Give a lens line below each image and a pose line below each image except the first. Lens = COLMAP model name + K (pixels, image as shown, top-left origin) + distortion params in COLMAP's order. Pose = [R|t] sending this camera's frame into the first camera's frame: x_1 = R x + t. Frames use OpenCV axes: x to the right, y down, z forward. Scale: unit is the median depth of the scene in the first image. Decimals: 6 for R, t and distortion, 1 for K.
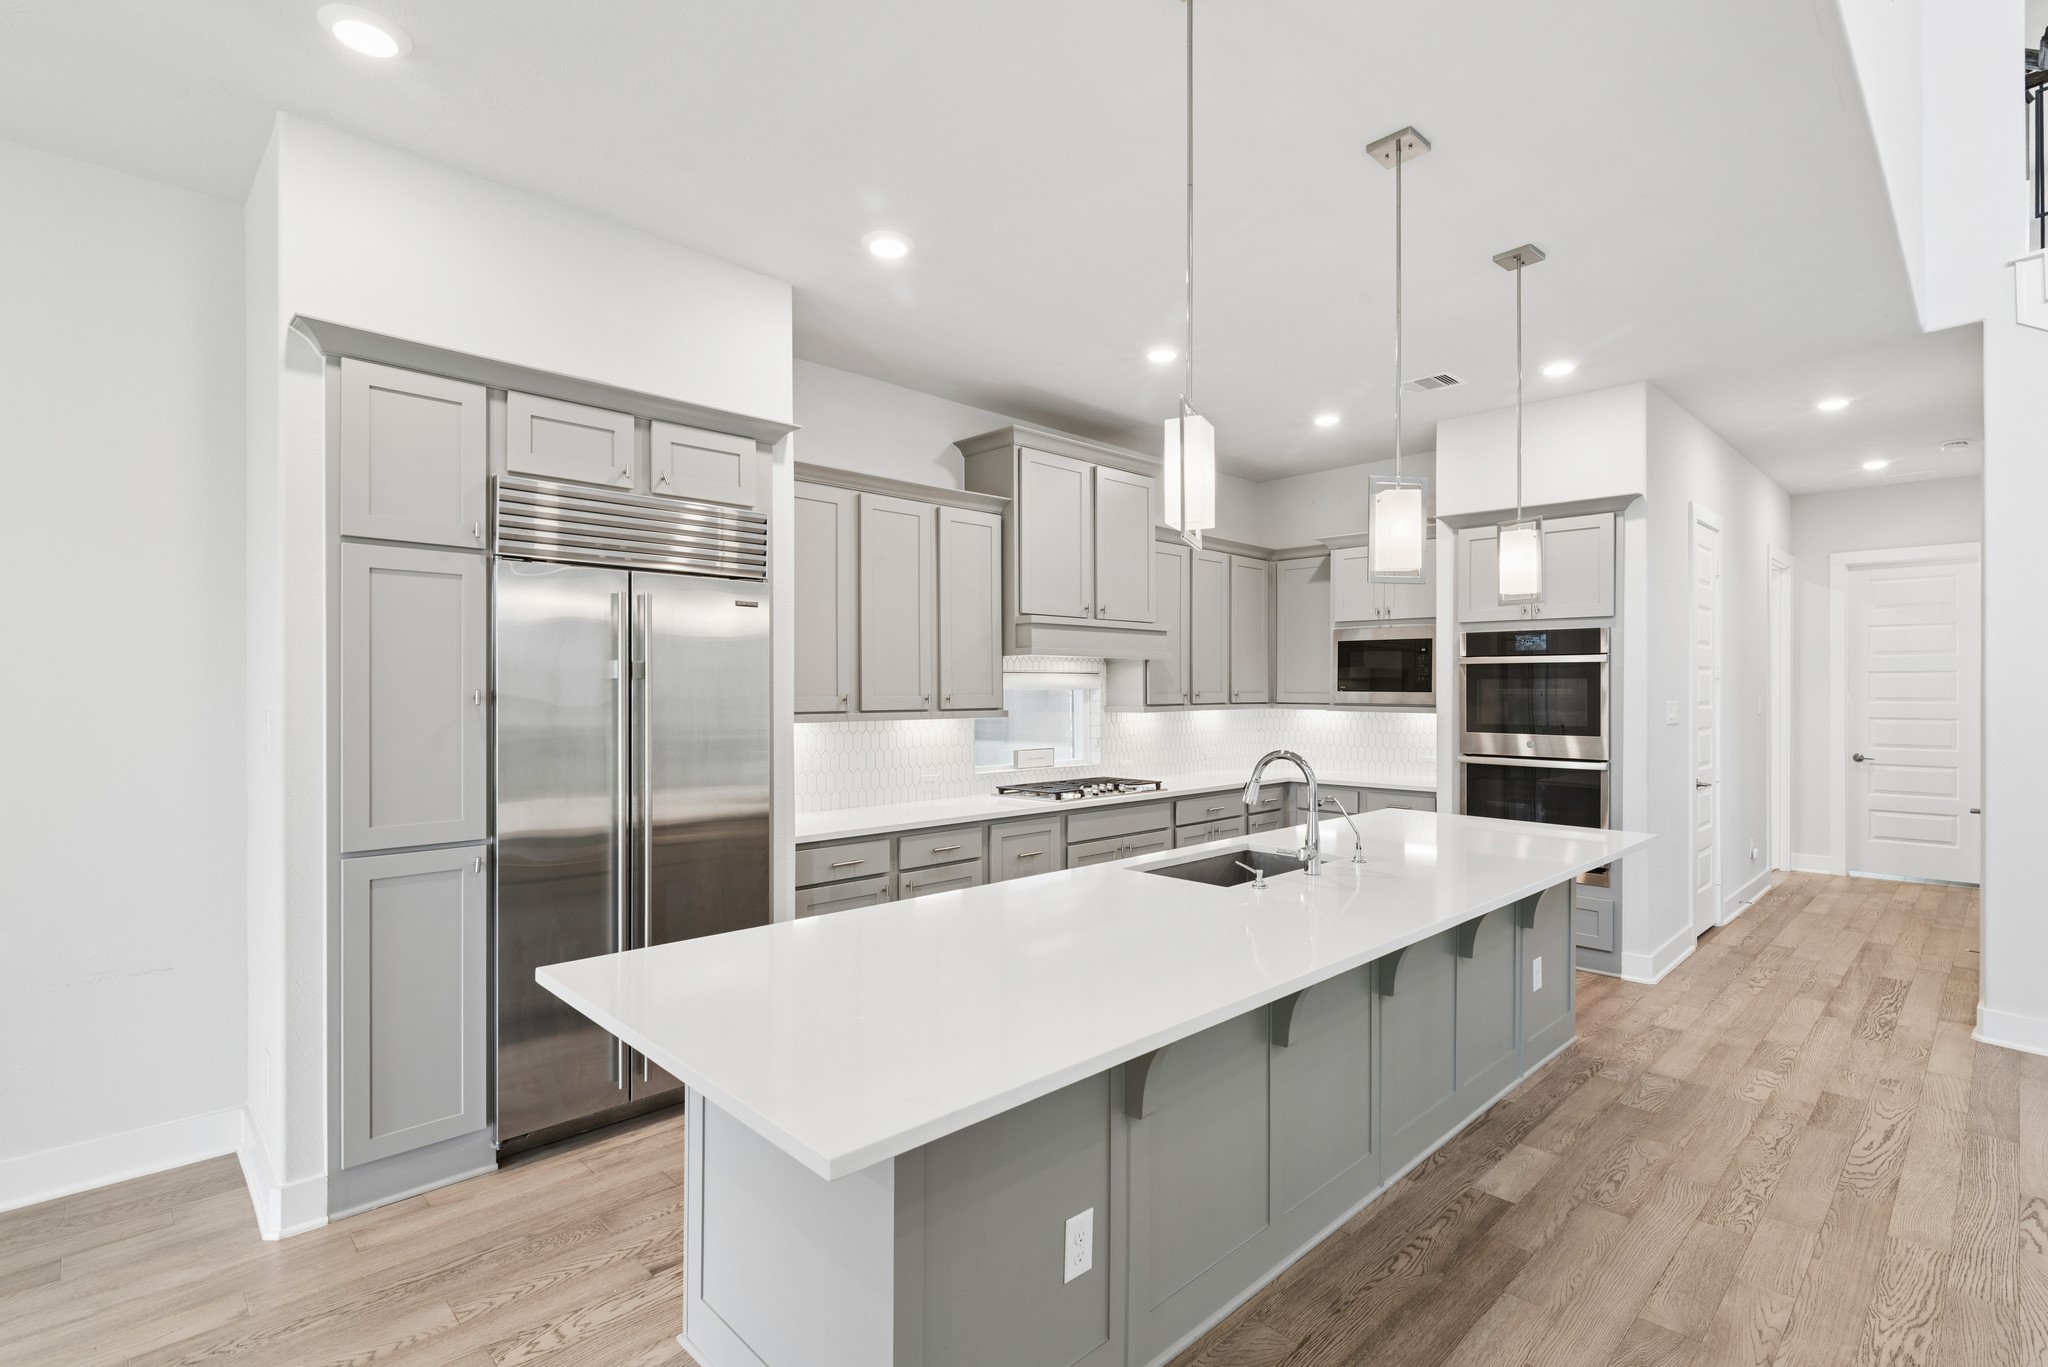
lens RADIAL K [[960.1, 0, 1030.7], [0, 960.1, 695.9], [0, 0, 1]] dist [0.002080, -0.003837]
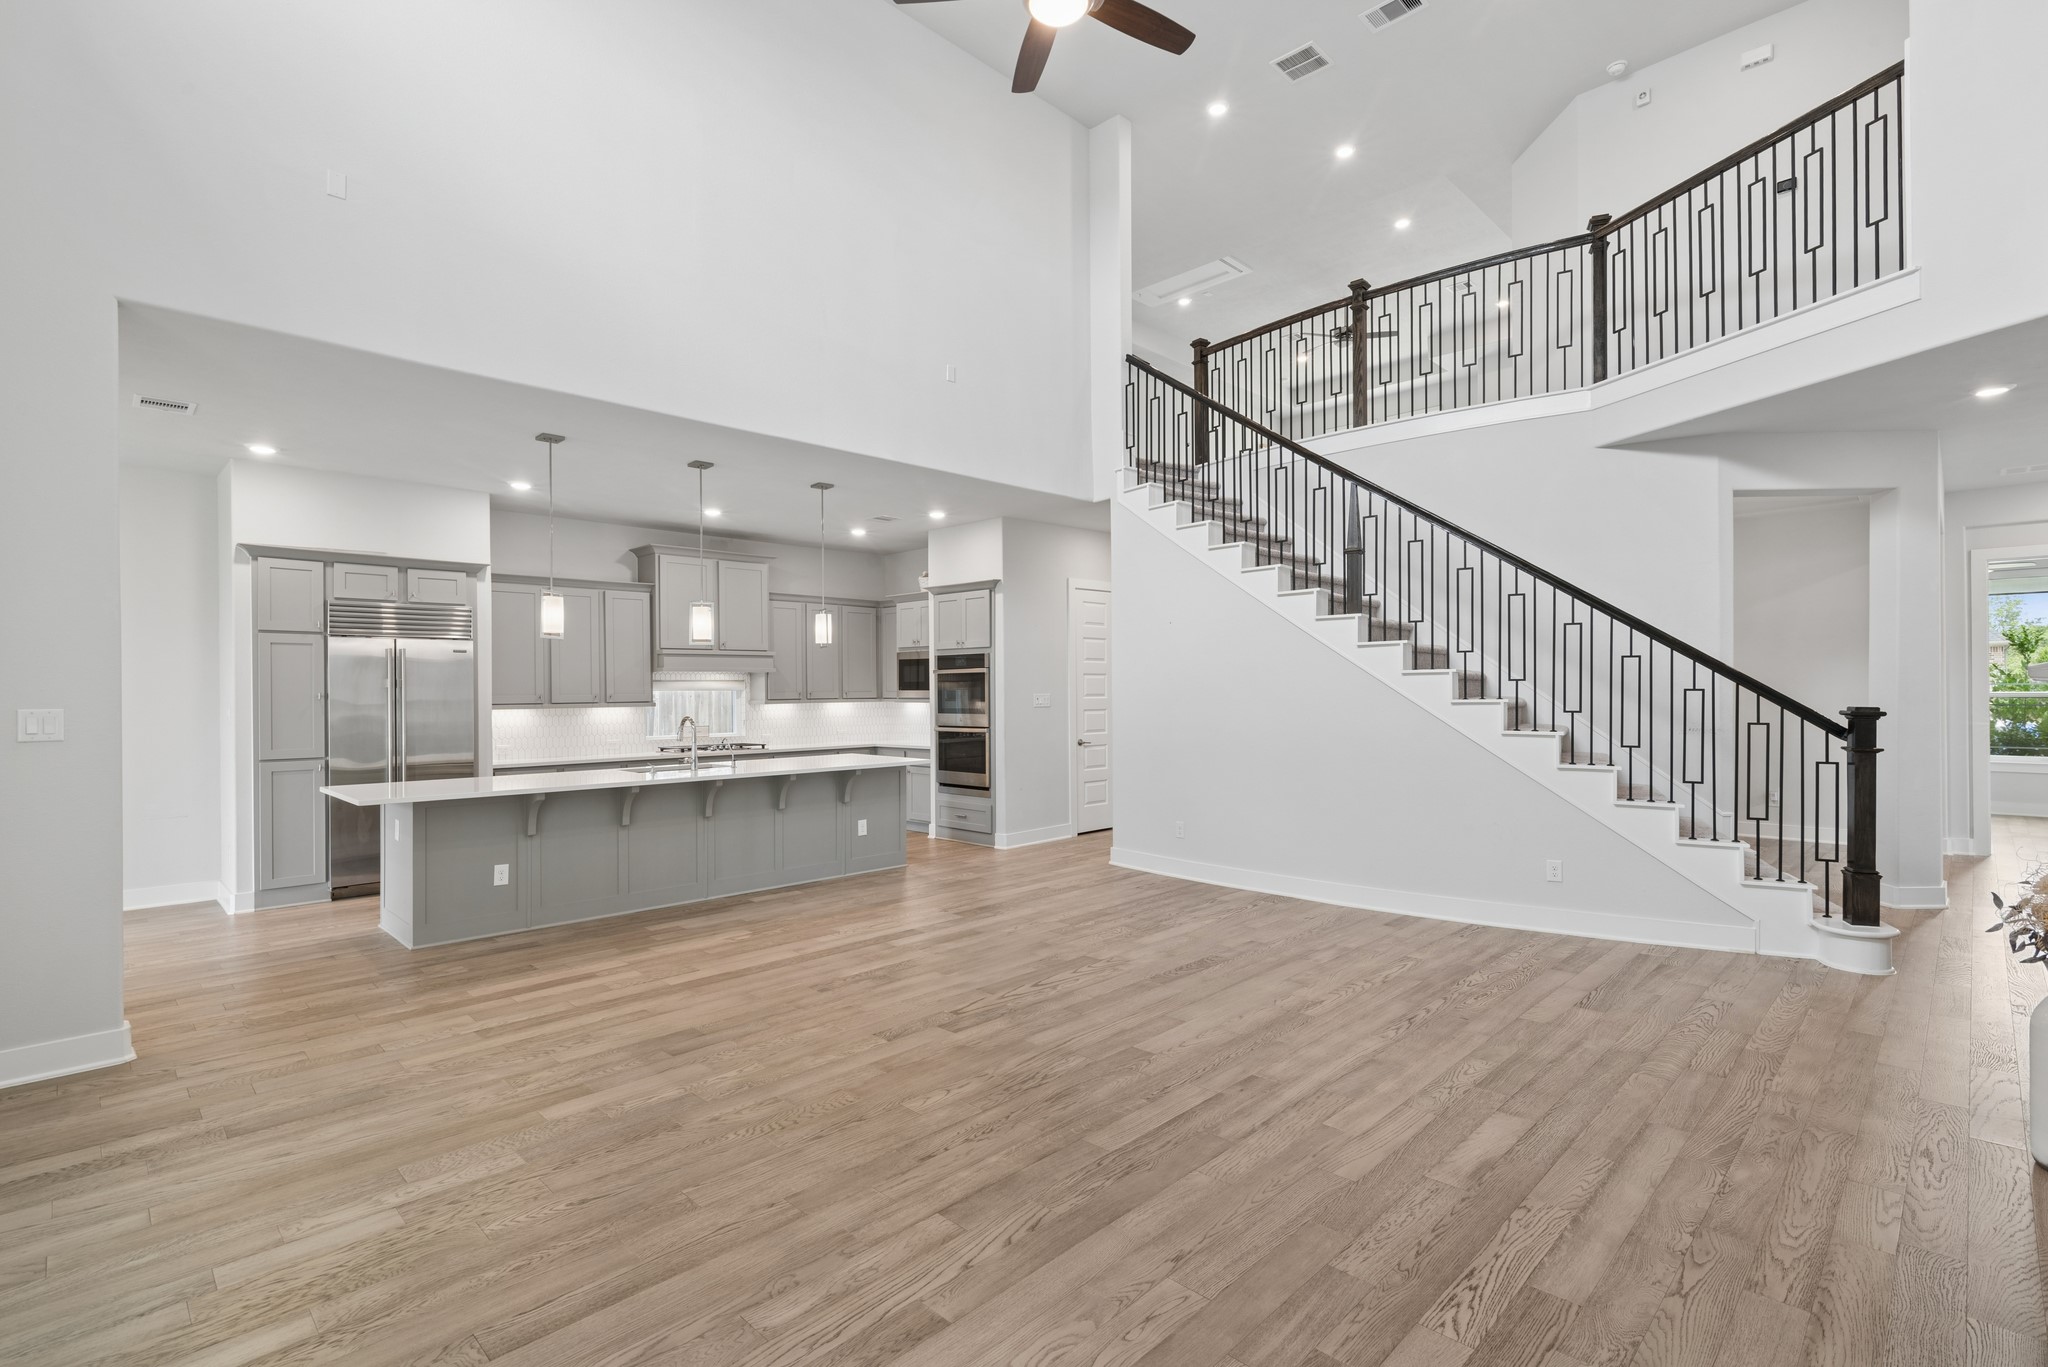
lens RADIAL K [[960.1, 0, 1028.5], [0, 960.1, 694.1], [0, 0, 1]] dist [0.002080, -0.003837]
pose [[0.999826, -0.010702, 0.015290, 0.891054], [0.010787, 0.999927, -0.005507, 0.022264], [-0.015230, 0.005671, 0.999868, -1.090458]]
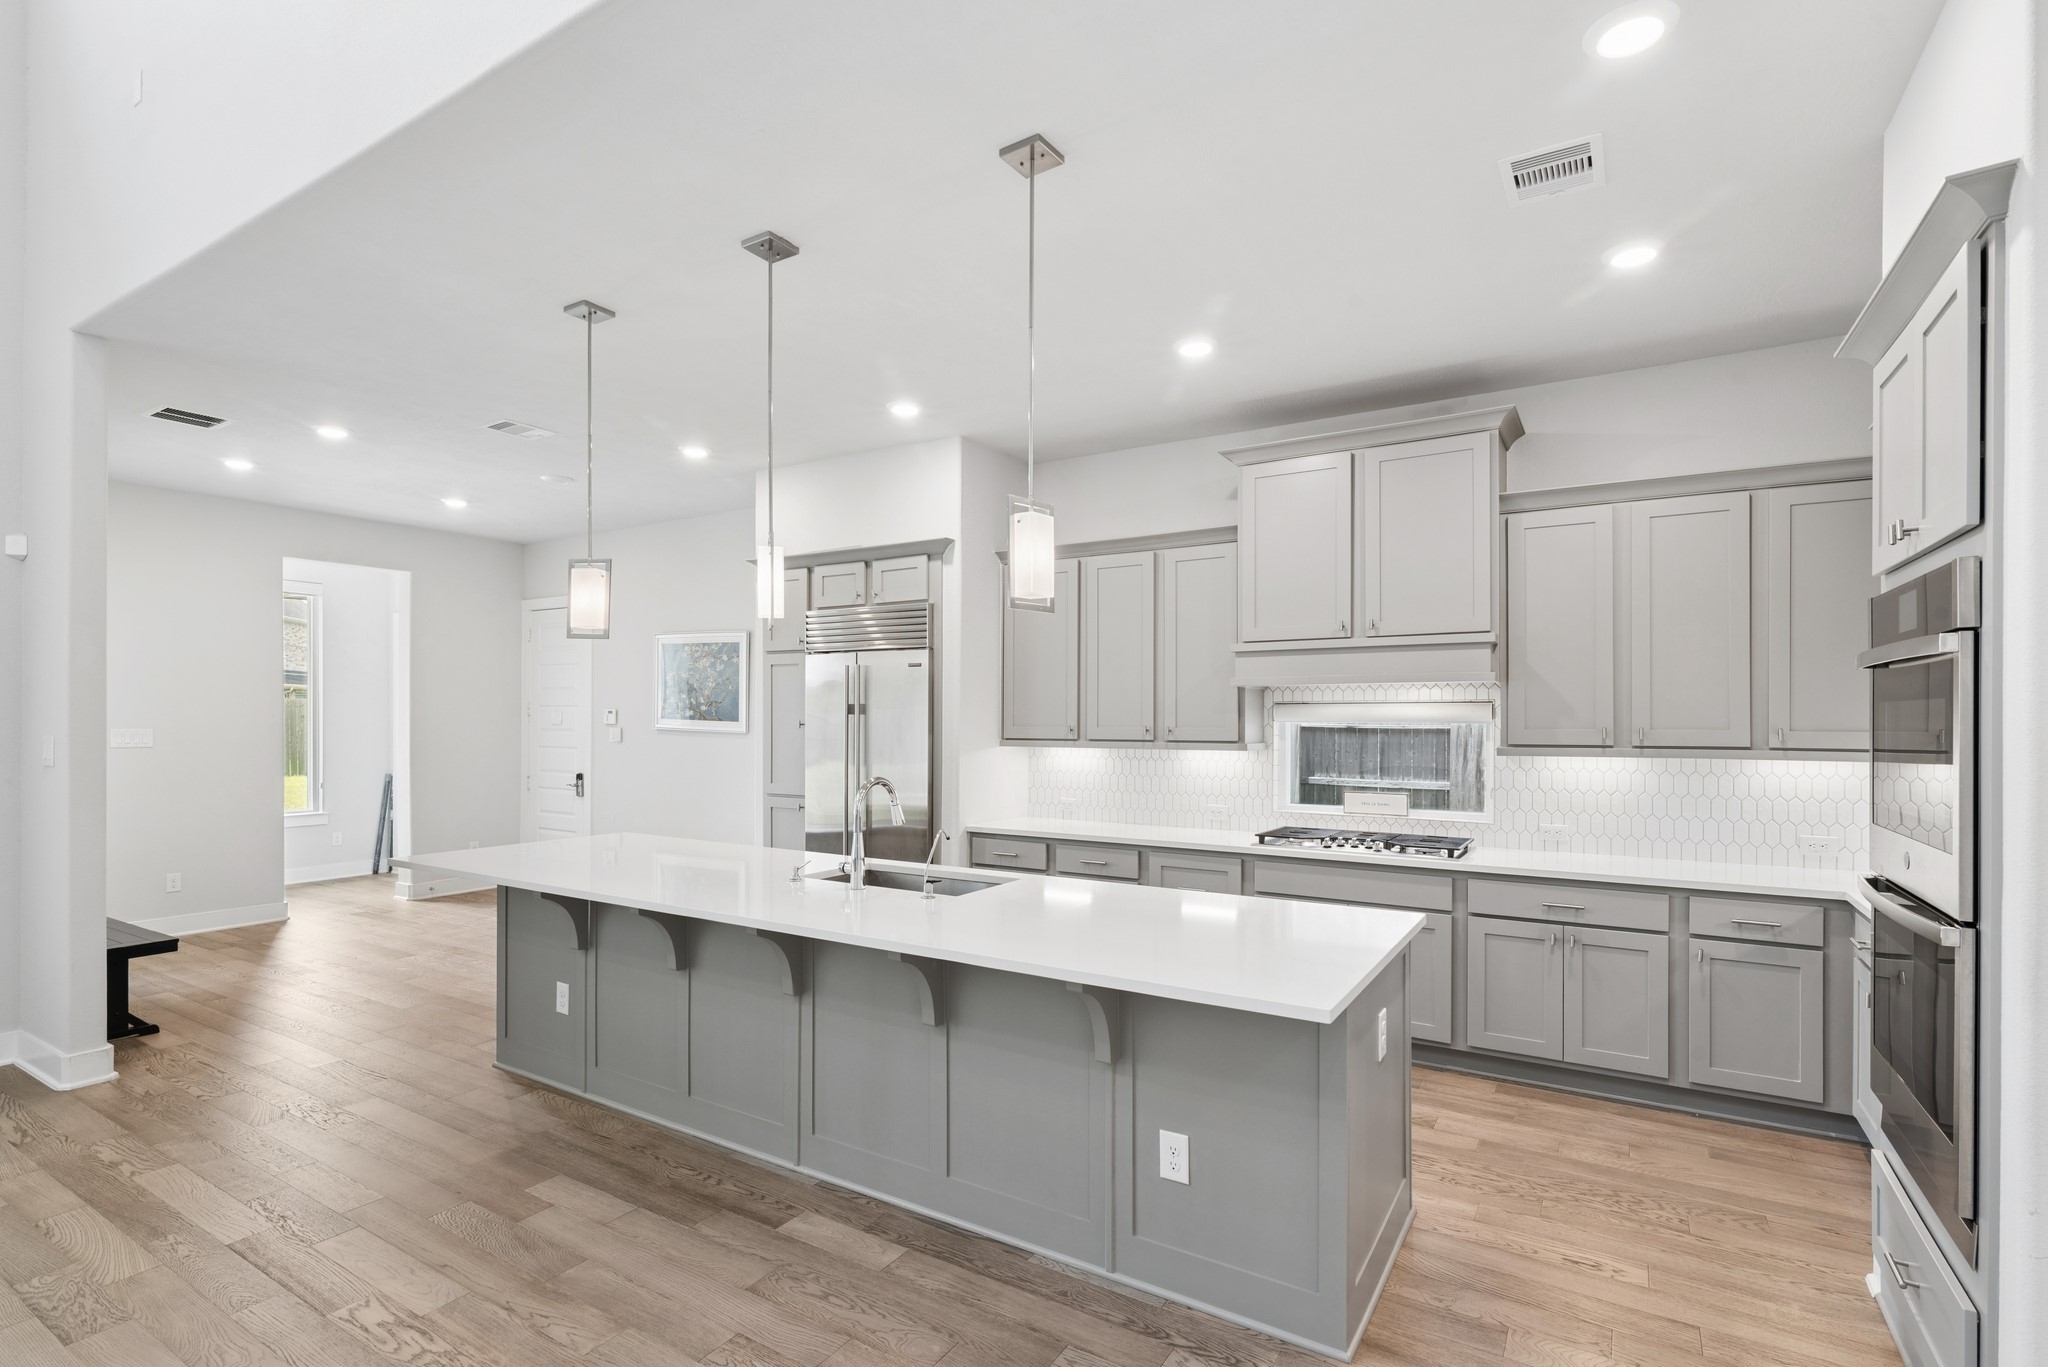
lens RADIAL K [[960.1, 0, 1013.5], [0, 960.1, 721.5], [0, 0, 1]] dist [0.002080, -0.003837]
pose [[0.238561, 0.003114, -0.971123, 1.190729], [-0.010137, 0.999948, 0.000716, -0.008094], [0.971075, 0.009673, 0.238580, 0.767203]]
